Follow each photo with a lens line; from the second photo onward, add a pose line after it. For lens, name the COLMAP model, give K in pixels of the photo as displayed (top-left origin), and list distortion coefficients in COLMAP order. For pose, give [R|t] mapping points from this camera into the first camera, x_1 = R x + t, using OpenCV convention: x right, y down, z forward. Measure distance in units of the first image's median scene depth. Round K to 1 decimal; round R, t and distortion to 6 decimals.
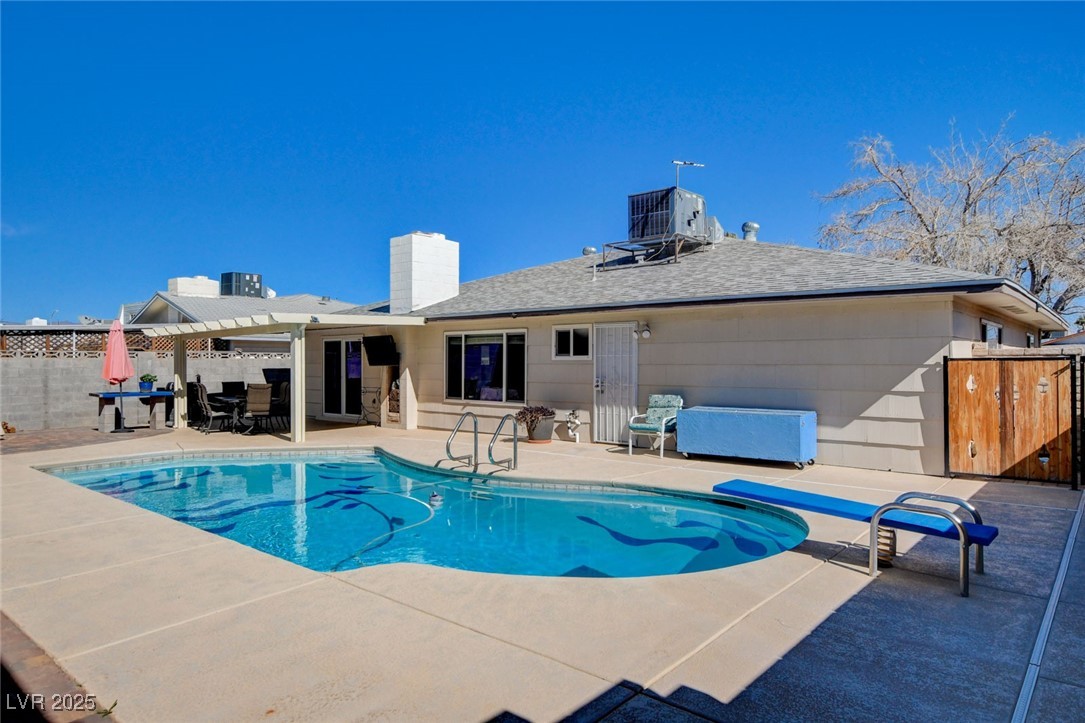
lens RADIAL K [[673.6, 0, 542.5], [0, 673.6, 361.5], [0, 0, 1]] dist [0.006887, 0.002362]
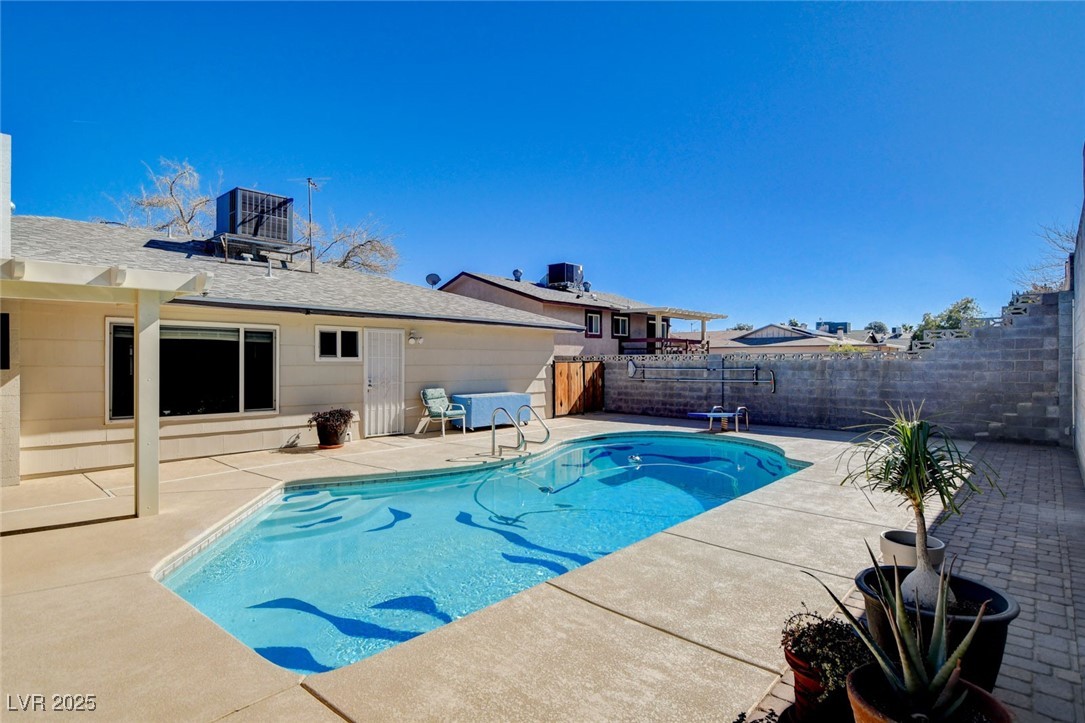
lens RADIAL K [[570.1, 0, 542.5], [0, 570.1, 361.5], [0, 0, 1]] dist [-0.004356, -0.000386]
pose [[0.028306, 0.002981, 0.999595, -0.820840], [-0.000027, 0.999996, -0.002981, 0.000145], [-0.999599, 0.000058, 0.028306, 0.691790]]
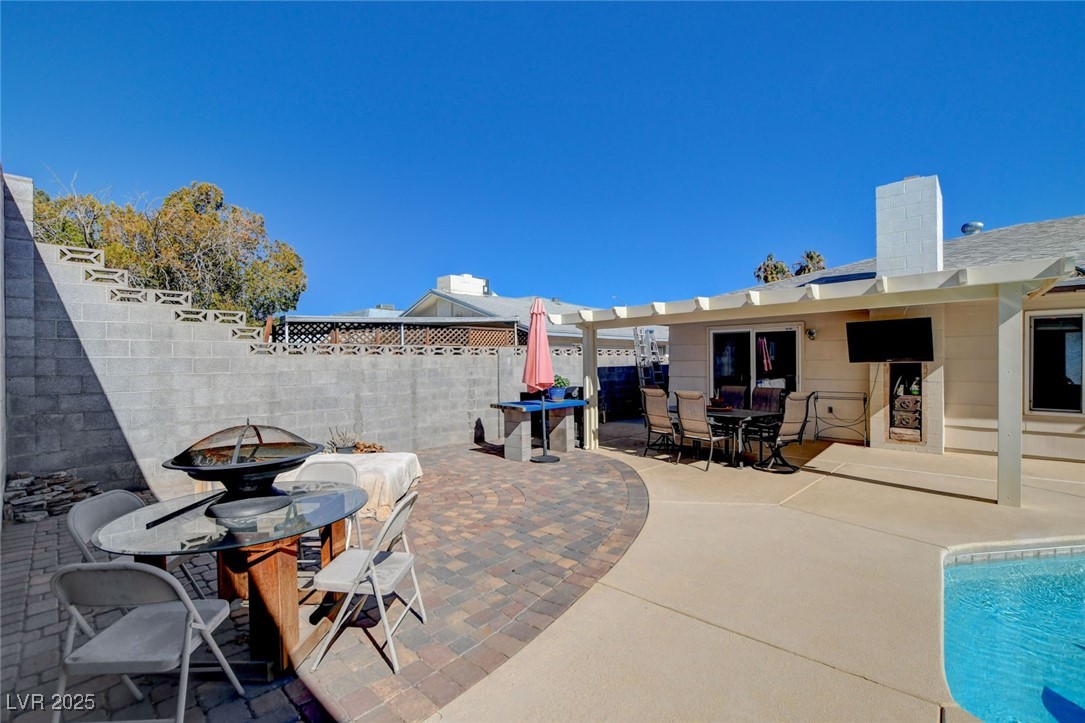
lens RADIAL K [[476.8, 0, 542.5], [0, 476.8, 361.5], [0, 0, 1]] dist [-0.004631, -0.000356]
pose [[0.998876, -0.007030, -0.046878, -0.732731], [0.007111, 0.999973, 0.001563, 0.002108], [0.046866, -0.001895, 0.998899, 0.618127]]
